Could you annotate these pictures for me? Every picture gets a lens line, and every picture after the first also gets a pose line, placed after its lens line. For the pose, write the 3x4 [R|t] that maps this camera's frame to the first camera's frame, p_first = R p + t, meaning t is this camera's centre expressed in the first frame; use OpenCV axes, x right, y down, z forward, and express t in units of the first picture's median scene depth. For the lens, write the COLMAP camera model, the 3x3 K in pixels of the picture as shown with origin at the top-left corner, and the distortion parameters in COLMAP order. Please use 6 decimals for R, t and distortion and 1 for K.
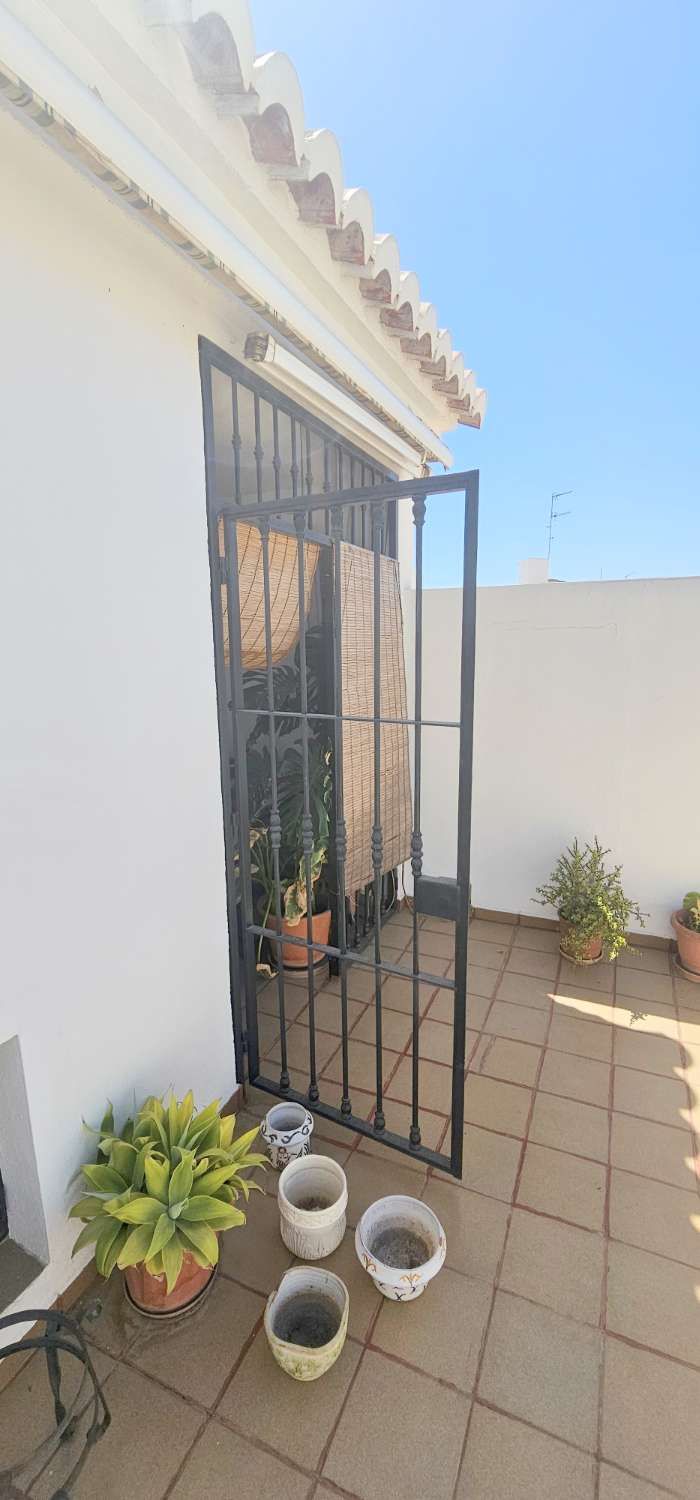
lens RADIAL K [[616.7, 0, 347.4], [0, 616.7, 749.9], [0, 0, 1]] dist [-0.004288, 0.000827]
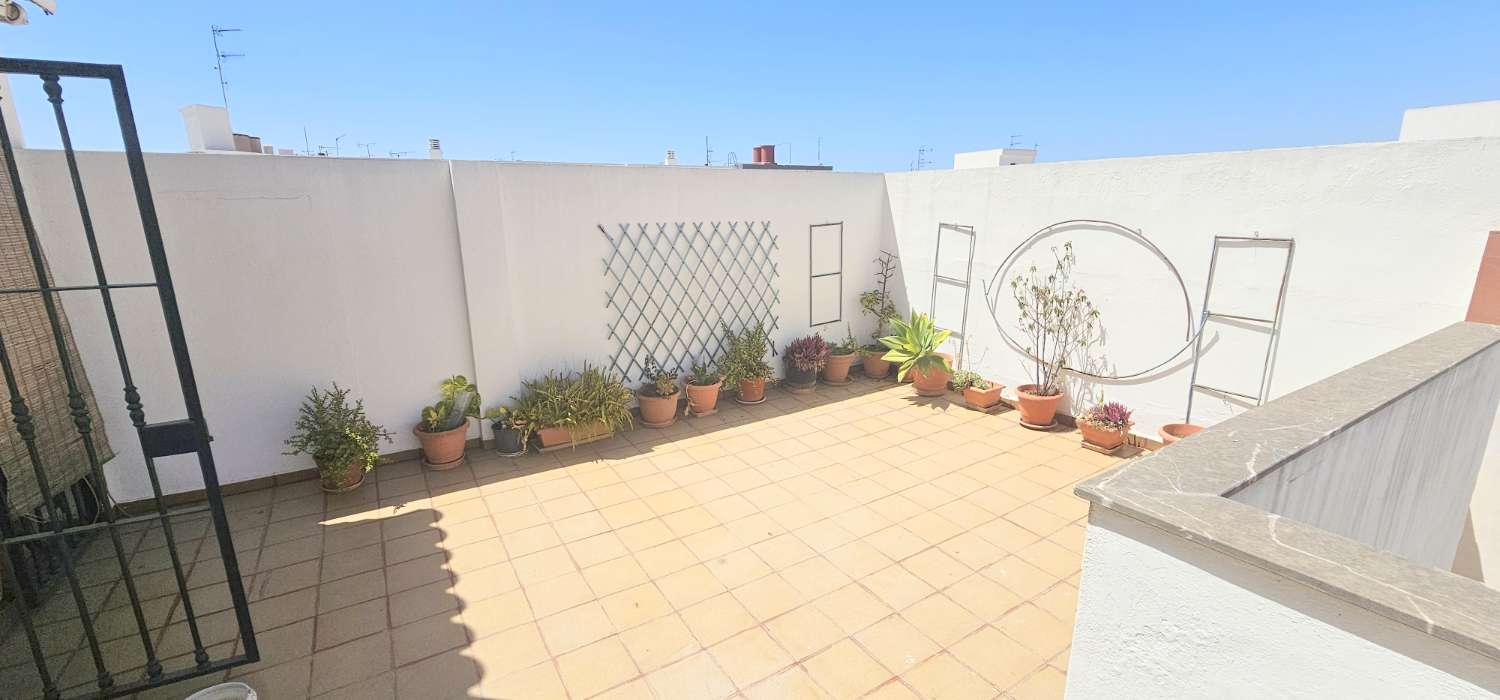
lens RADIAL K [[616.7, 0, 751.8], [0, 616.7, 354.8], [0, 0, 1]] dist [-0.004288, 0.000827]
pose [[0.557499, -0.192776, 0.807485, -0.085106], [0.148595, 0.980129, 0.131401, 0.058178], [-0.816771, 0.046733, 0.575067, -0.320016]]
